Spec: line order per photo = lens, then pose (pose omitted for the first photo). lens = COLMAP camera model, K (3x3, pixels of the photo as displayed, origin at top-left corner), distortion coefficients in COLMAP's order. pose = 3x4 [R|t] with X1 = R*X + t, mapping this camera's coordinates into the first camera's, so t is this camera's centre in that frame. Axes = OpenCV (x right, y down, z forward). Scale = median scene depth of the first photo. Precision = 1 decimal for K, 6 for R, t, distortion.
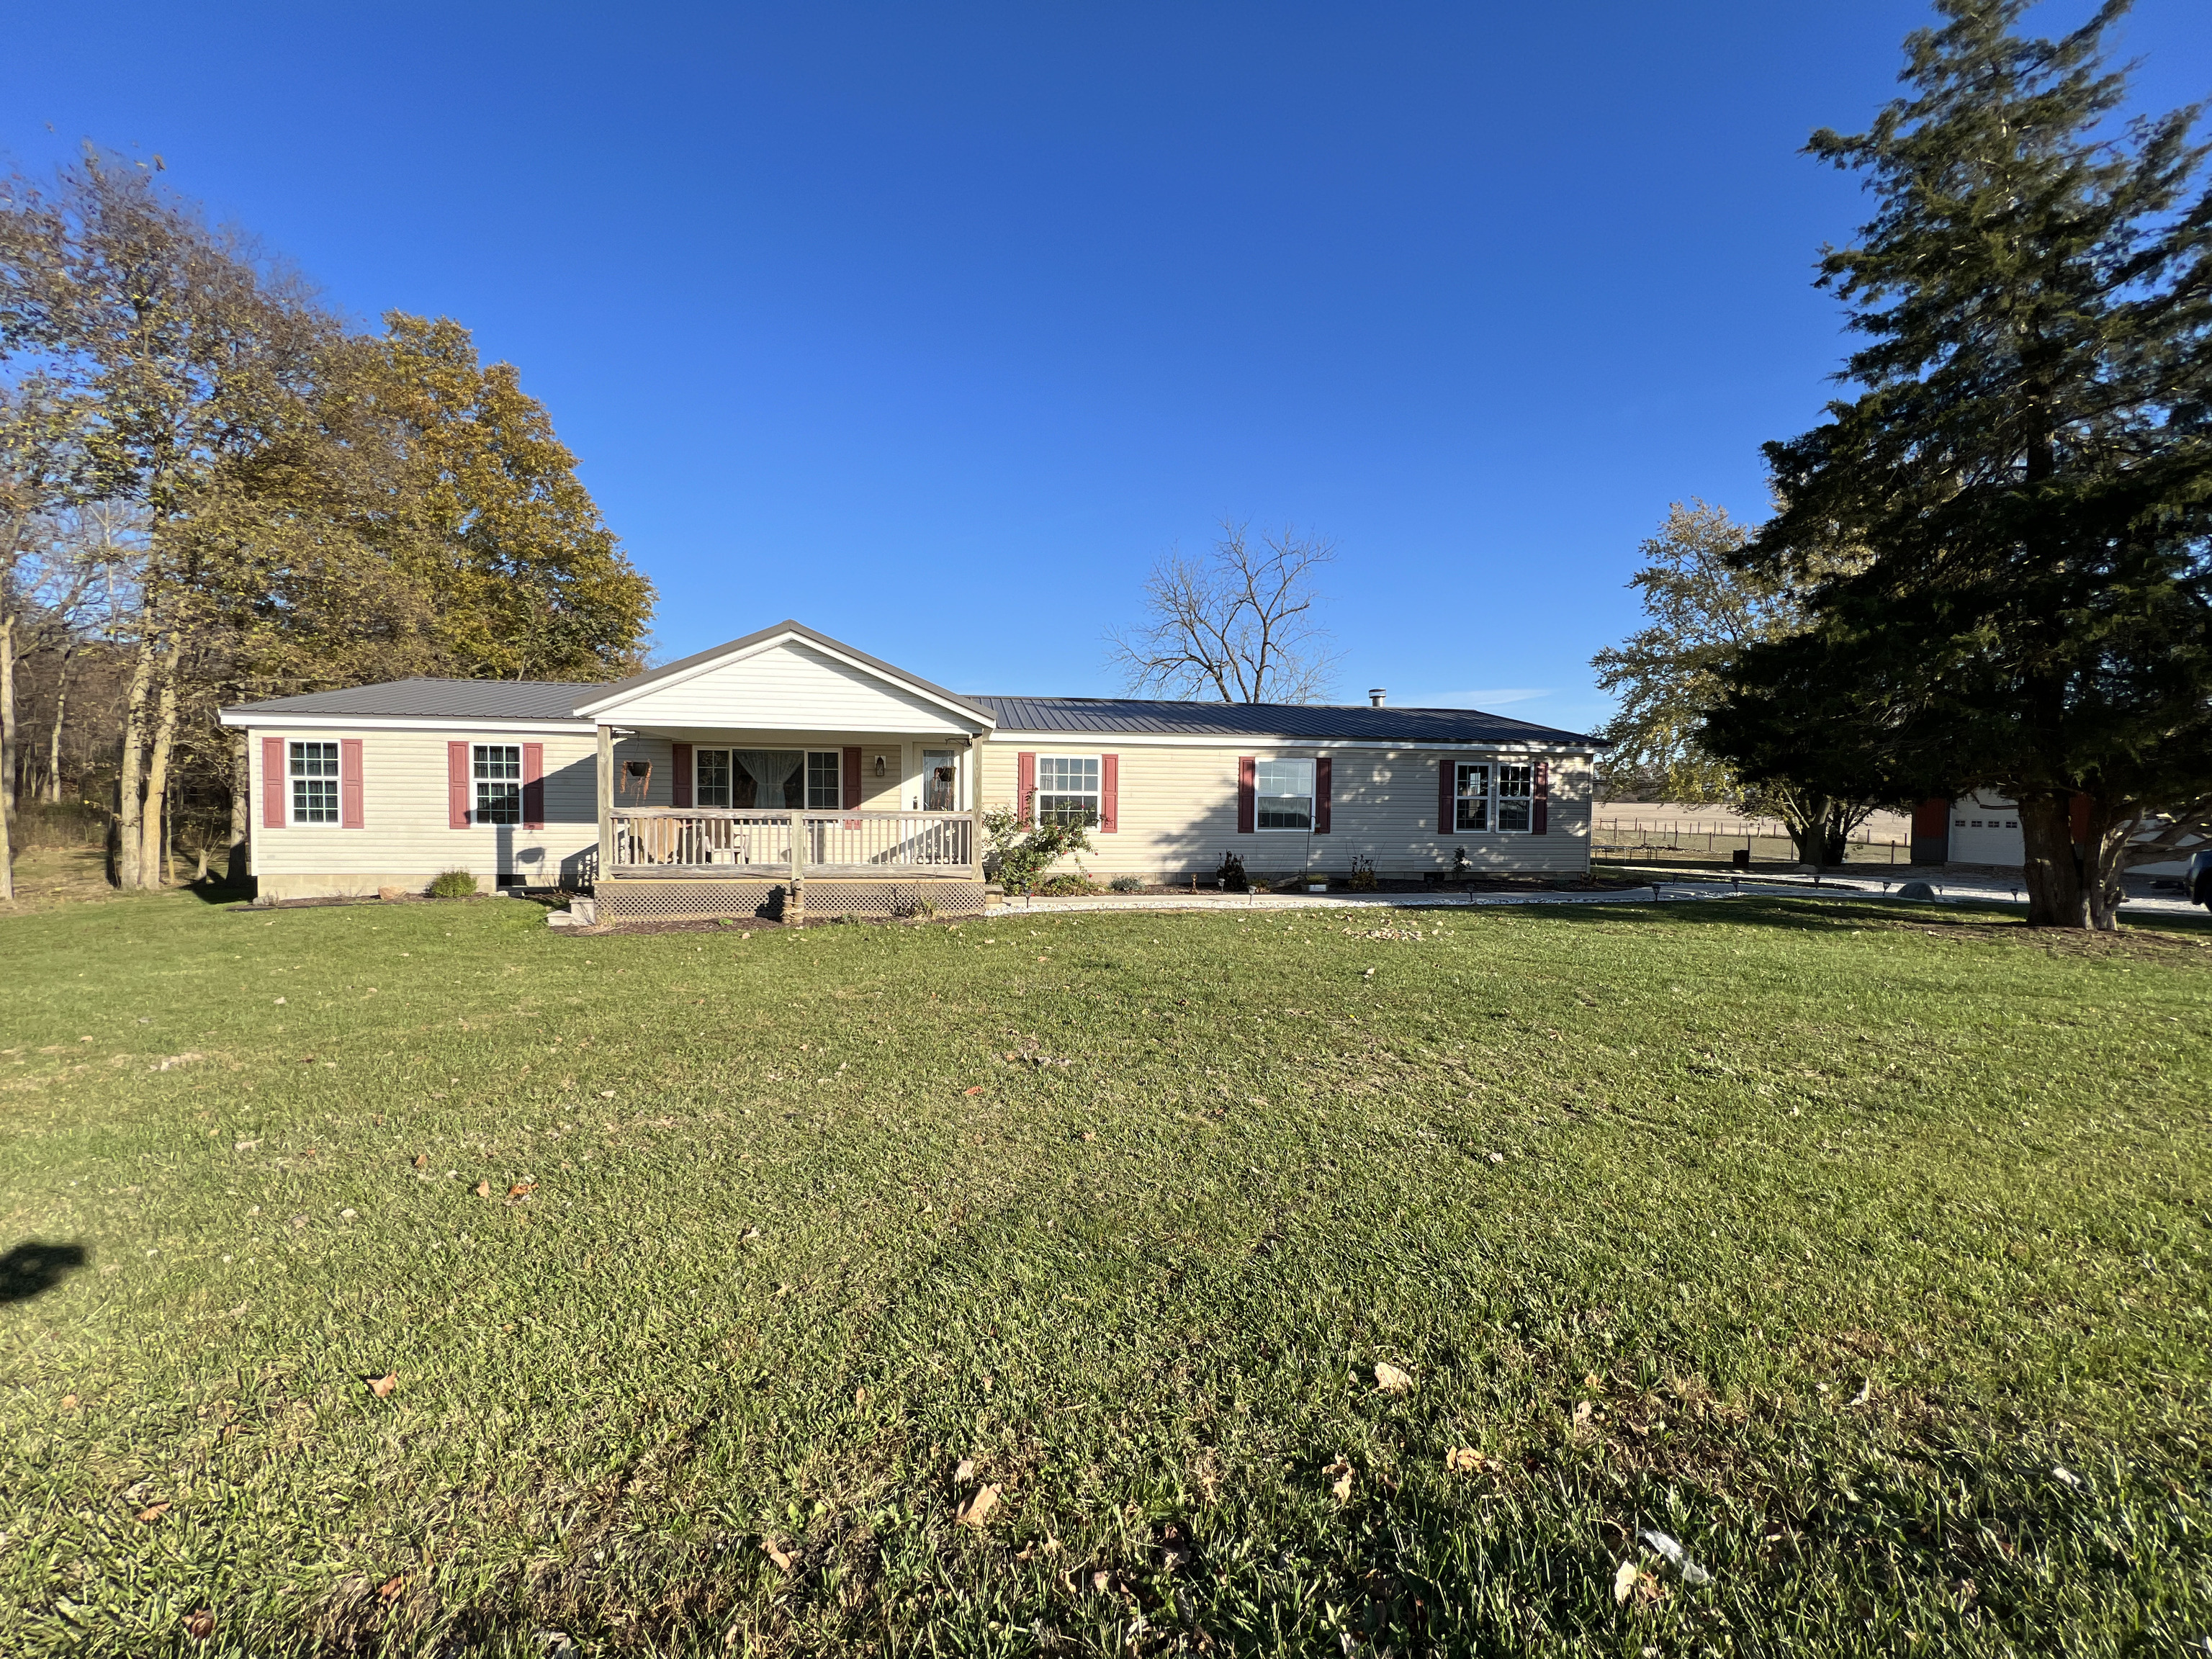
lens RADIAL K [[885.1, 0, 1098.8], [0, 885.1, 830.2], [0, 0, 1]] dist [-0.000136, 0.000301]
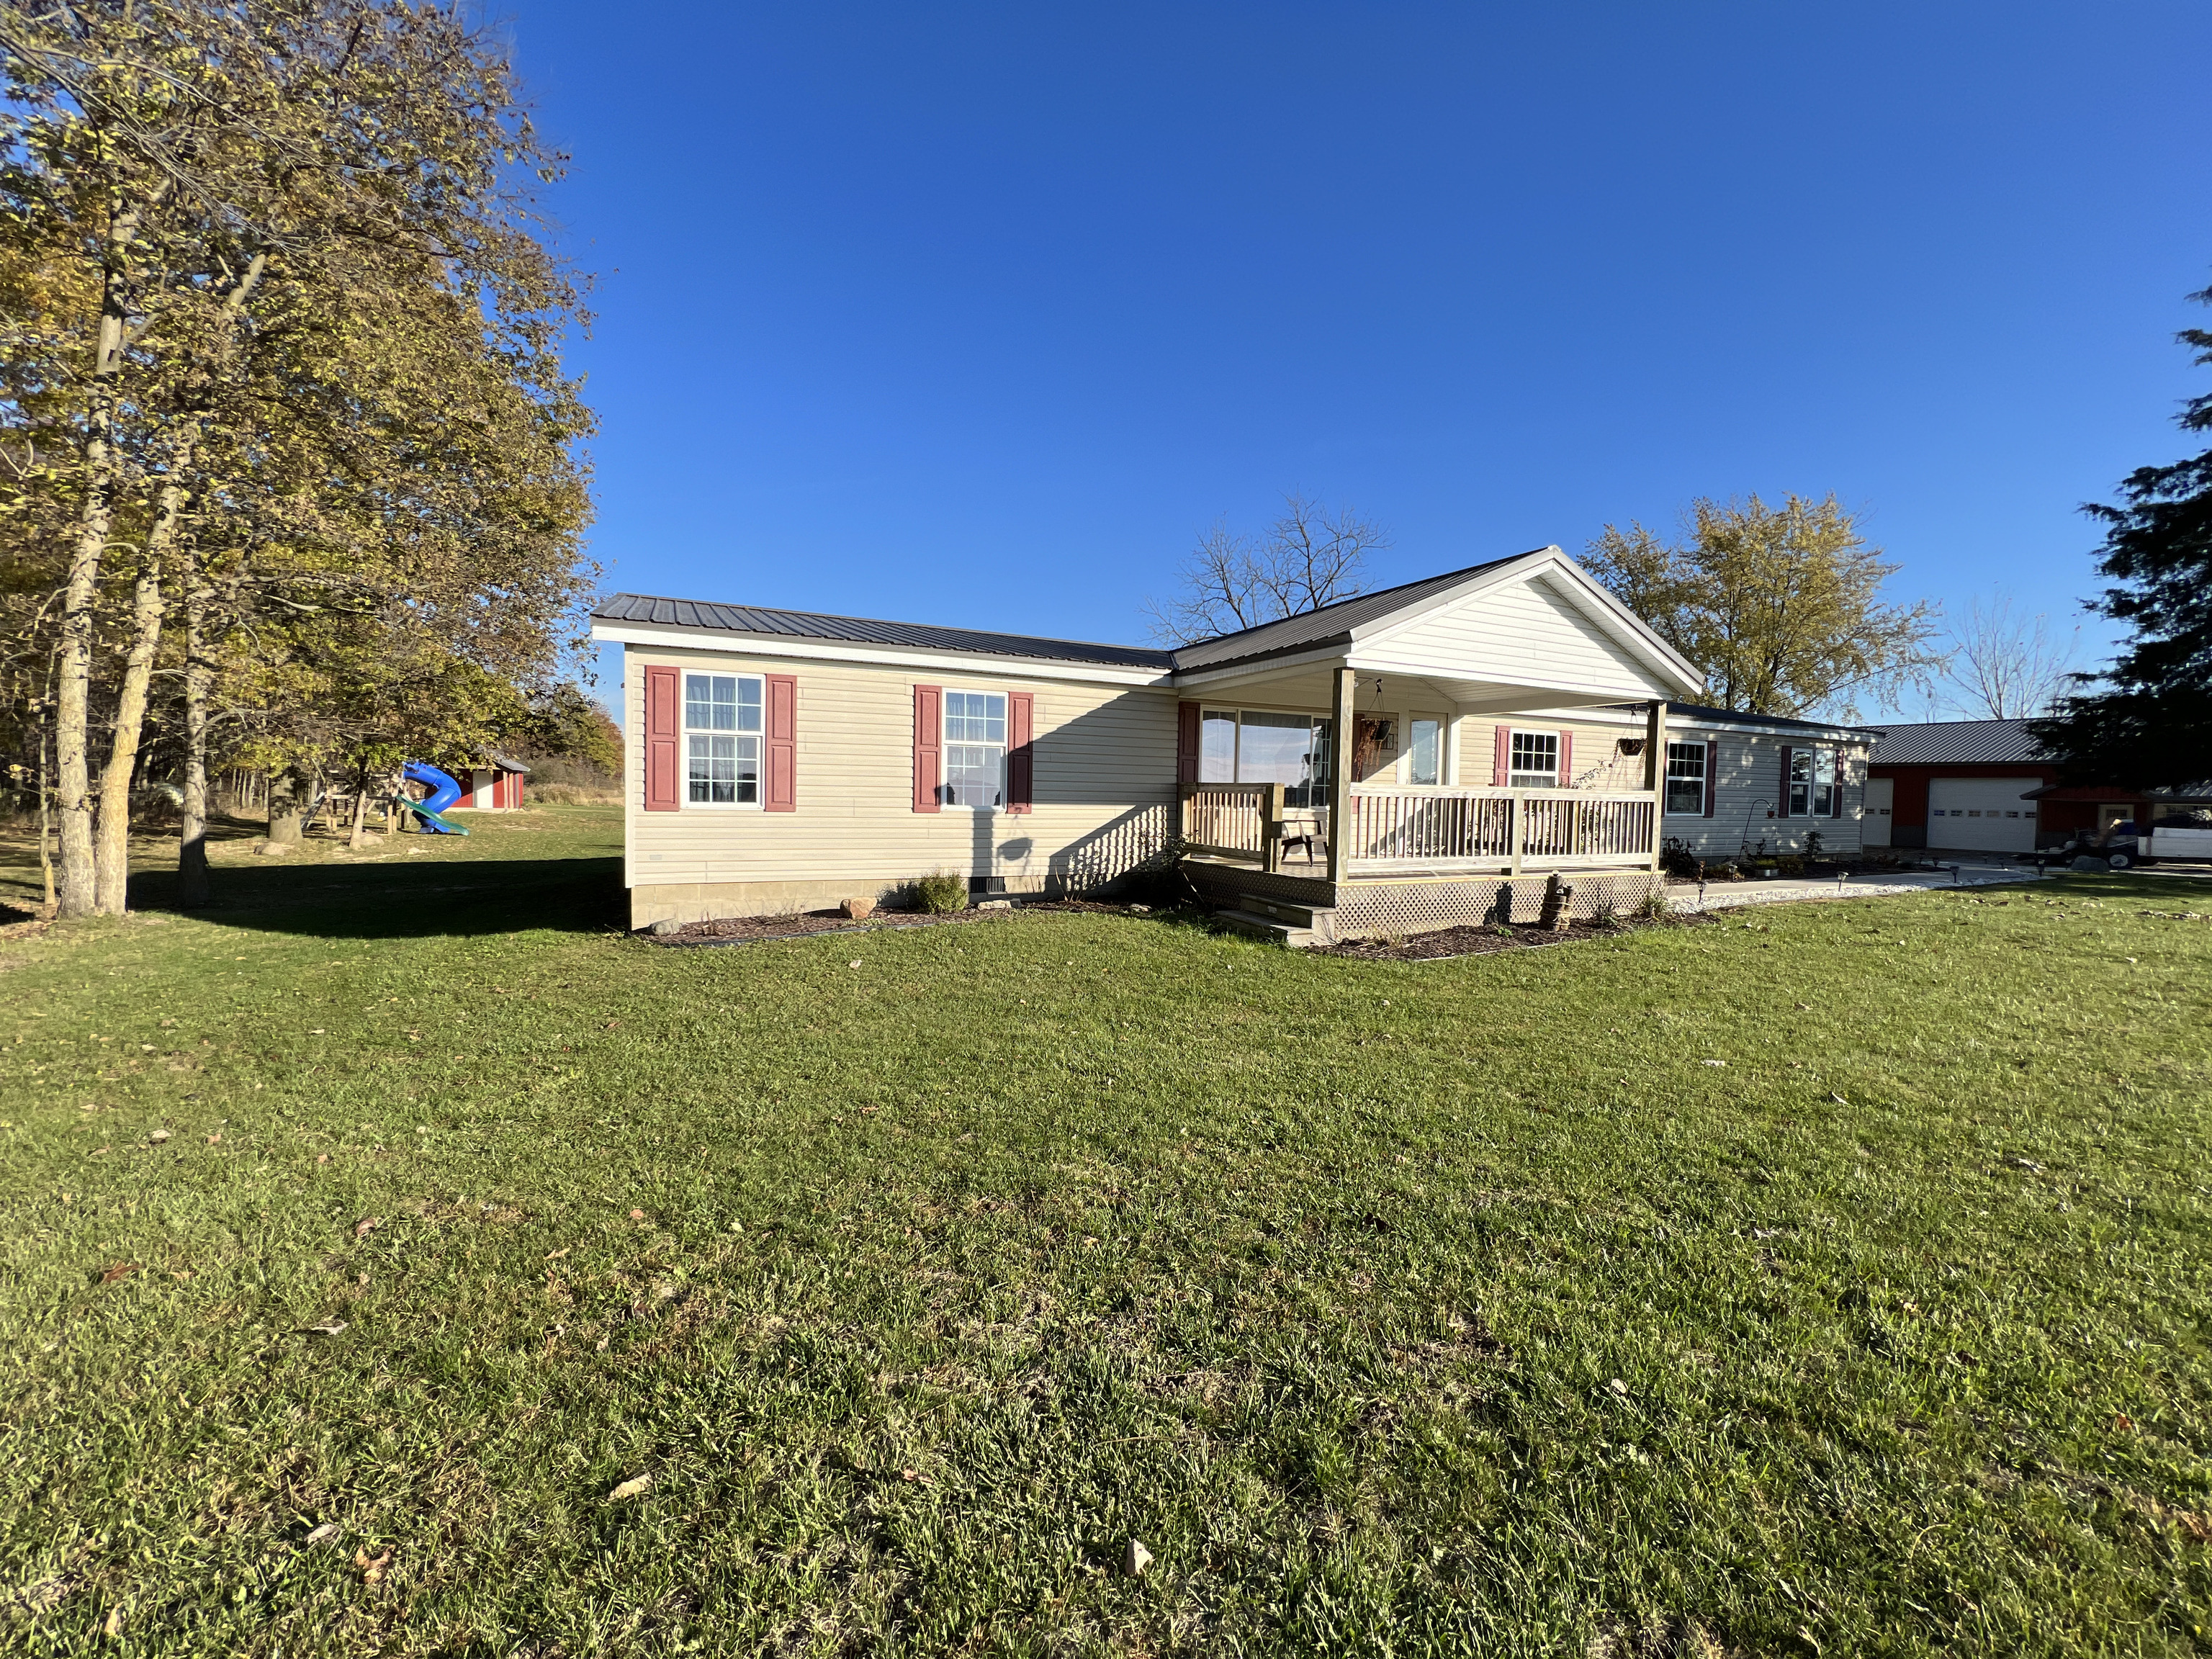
lens RADIAL K [[885.1, 0, 1102.5], [0, 885.1, 829.7], [0, 0, 1]] dist [-0.000136, 0.000301]
pose [[0.954243, -0.006197, 0.298966, -0.704000], [0.001780, 0.999885, 0.015043, 0.001719], [-0.299025, -0.013823, 0.954145, 0.262374]]
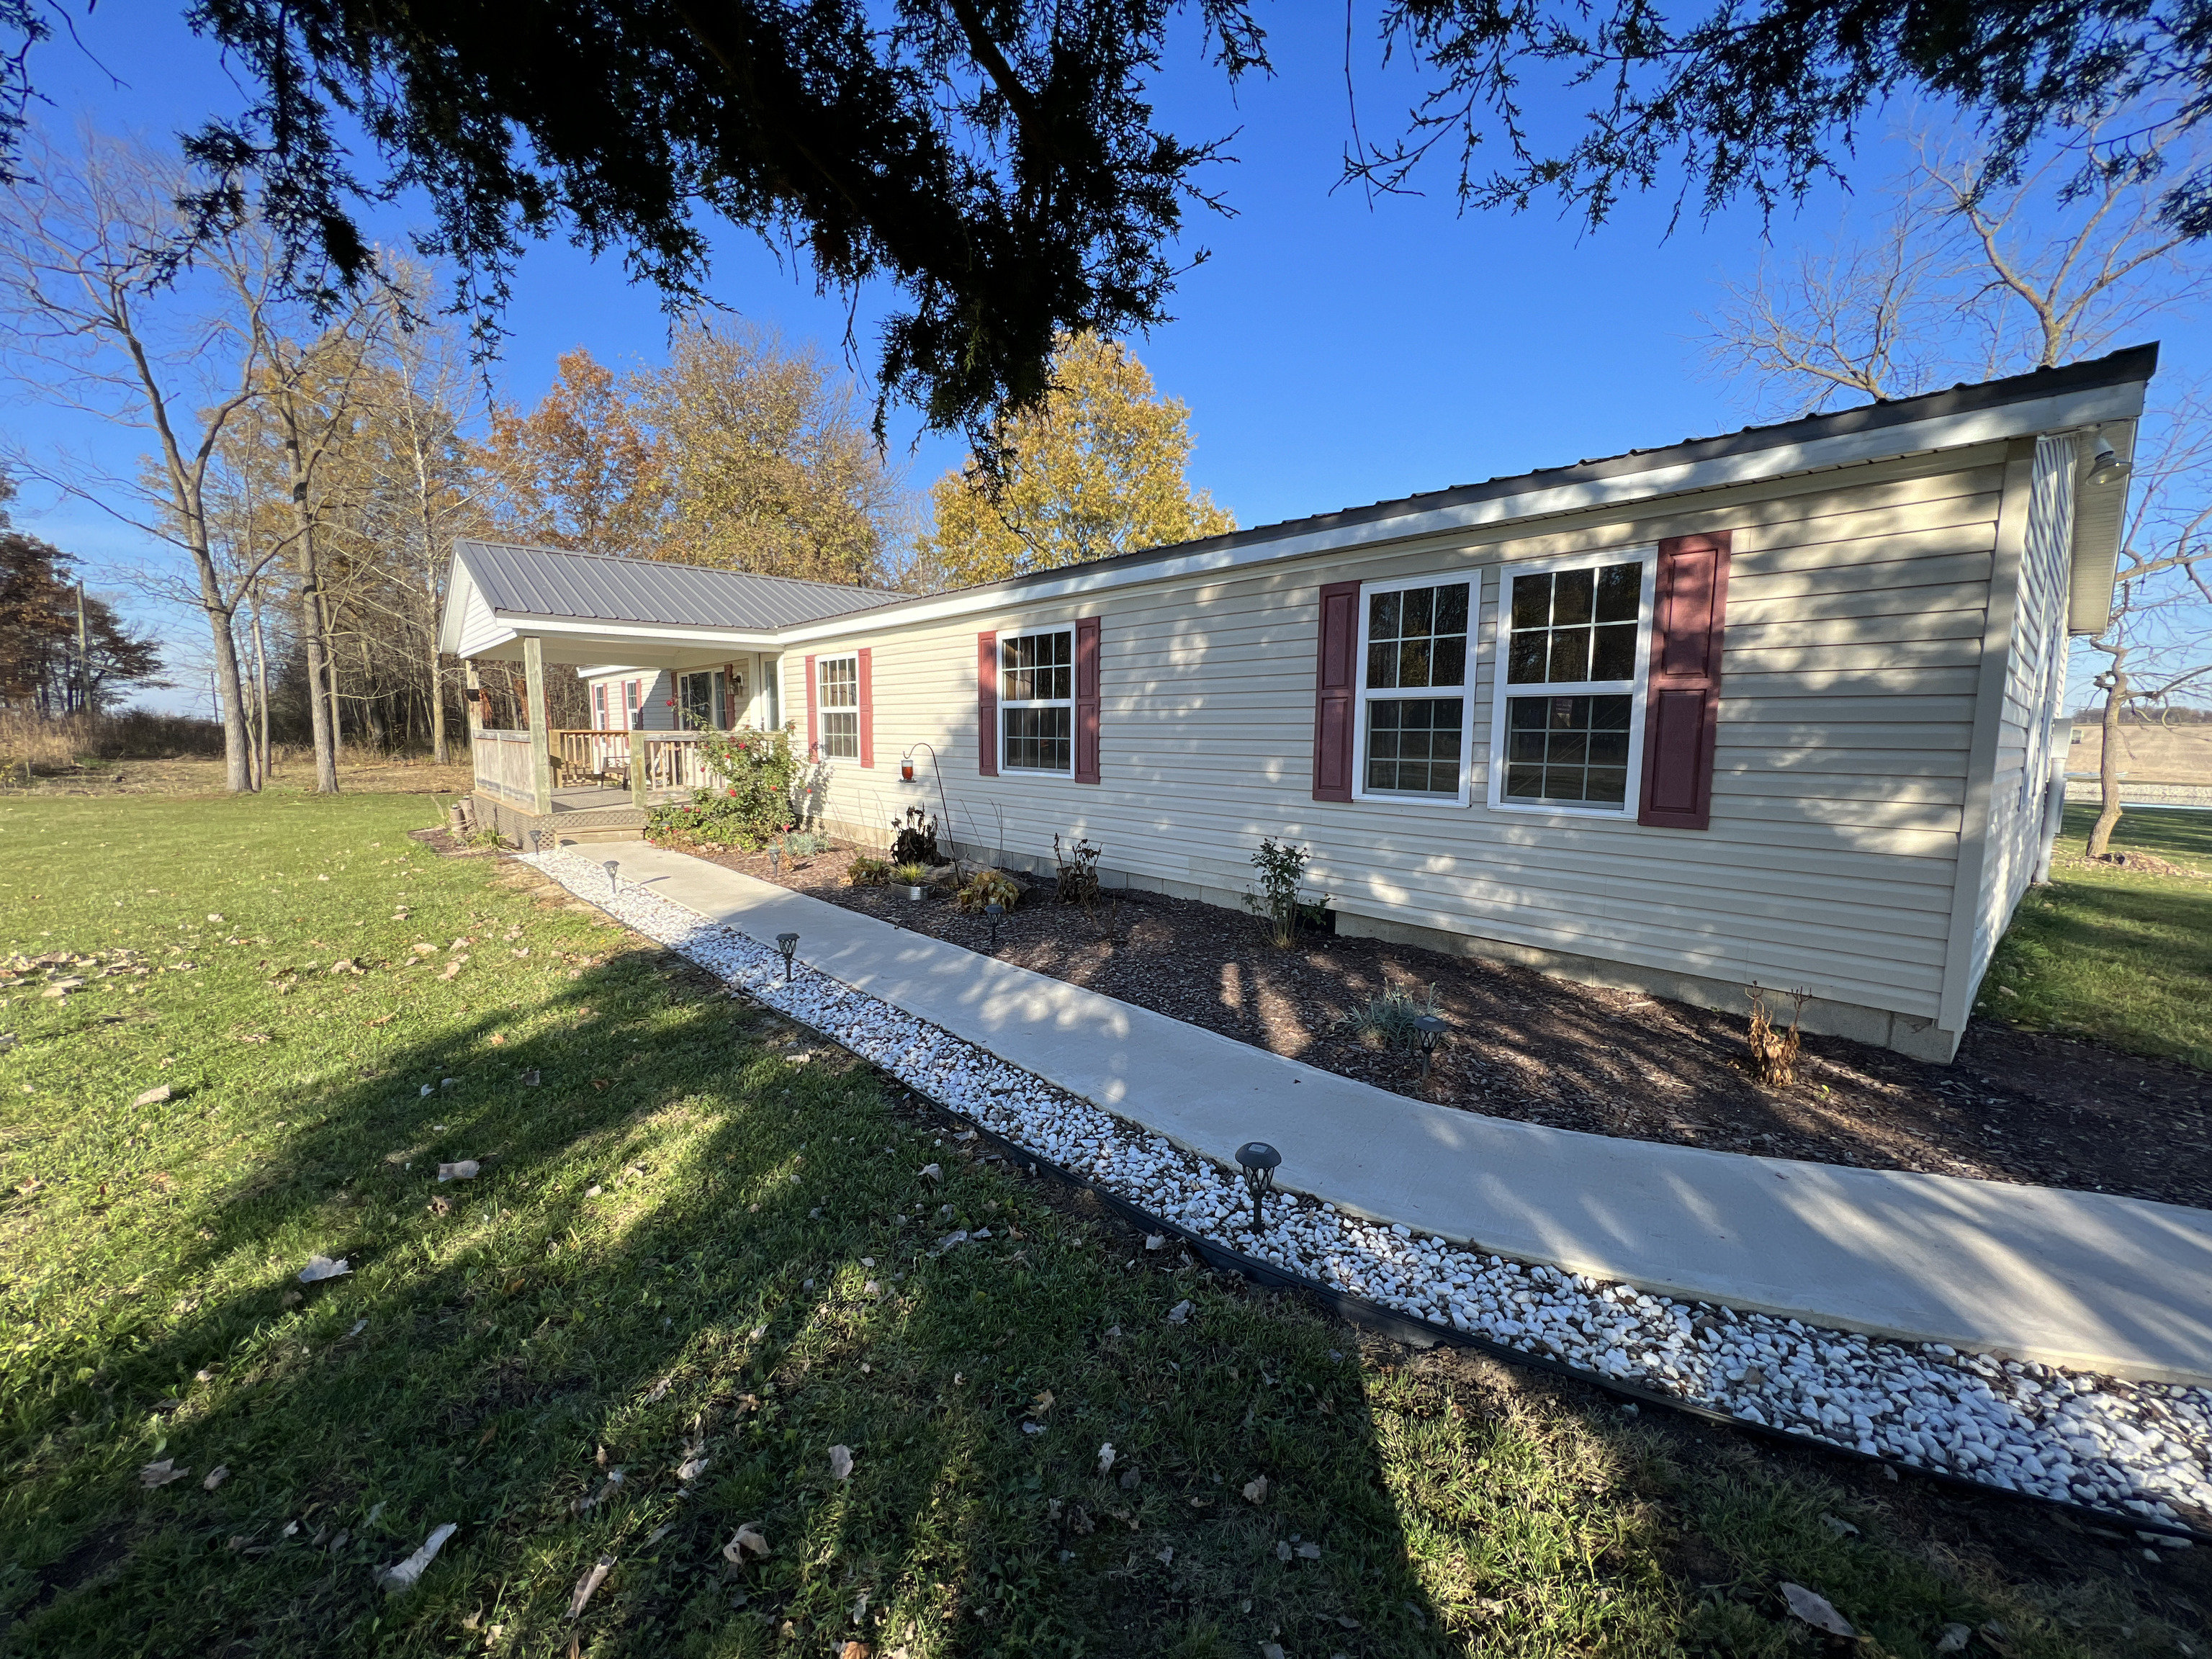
lens RADIAL K [[885.1, 0, 1106.5], [0, 885.1, 832.7], [0, 0, 1]] dist [-0.000136, 0.000301]
pose [[0.546927, 0.096335, -0.831619, 0.658336], [-0.001601, 0.993476, 0.114032, -0.024377], [0.837179, -0.061036, 0.543513, 0.767034]]
